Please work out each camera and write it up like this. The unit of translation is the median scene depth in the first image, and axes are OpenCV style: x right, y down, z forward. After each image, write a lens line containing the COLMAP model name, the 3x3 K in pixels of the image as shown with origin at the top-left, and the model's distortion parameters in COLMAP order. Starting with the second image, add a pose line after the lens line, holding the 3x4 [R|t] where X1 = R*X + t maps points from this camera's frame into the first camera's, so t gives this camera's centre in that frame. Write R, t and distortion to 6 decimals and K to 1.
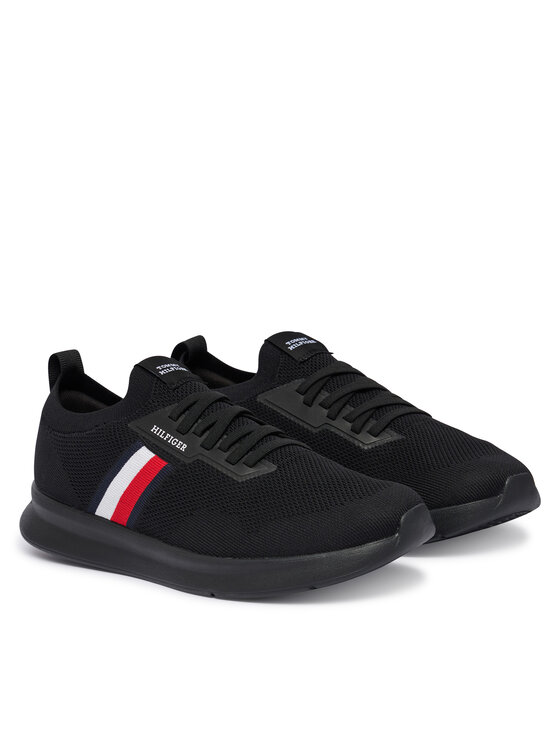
lens RADIAL K [[2191.9, 0, 280.0], [0, 2191.9, 373.0], [0, 0, 1]] dist [-0.566720, 0.078061]
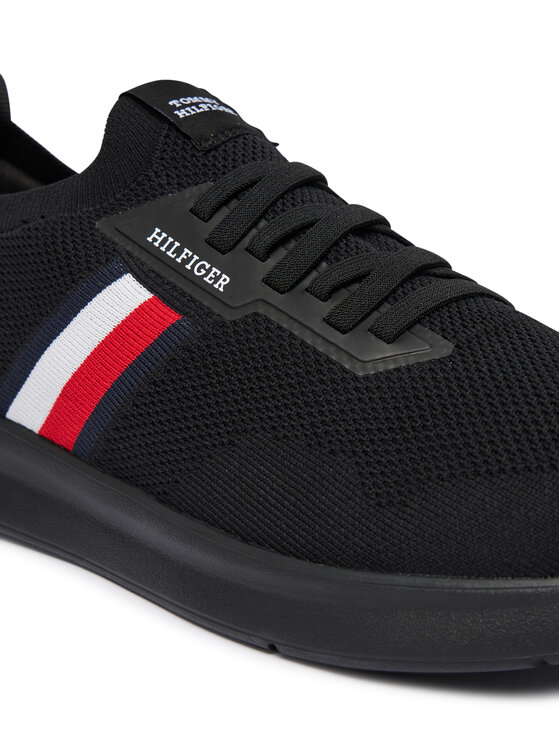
lens RADIAL K [[2270.3, 0, 280.0], [0, 2270.3, 373.0], [0, 0, 1]] dist [-0.764319, 1.931283]
pose [[0.996526, 0.079454, 0.024948, -0.042264], [-0.080761, 0.995120, 0.056690, 0.025515], [-0.020322, -0.058508, 0.998080, 0.556677]]
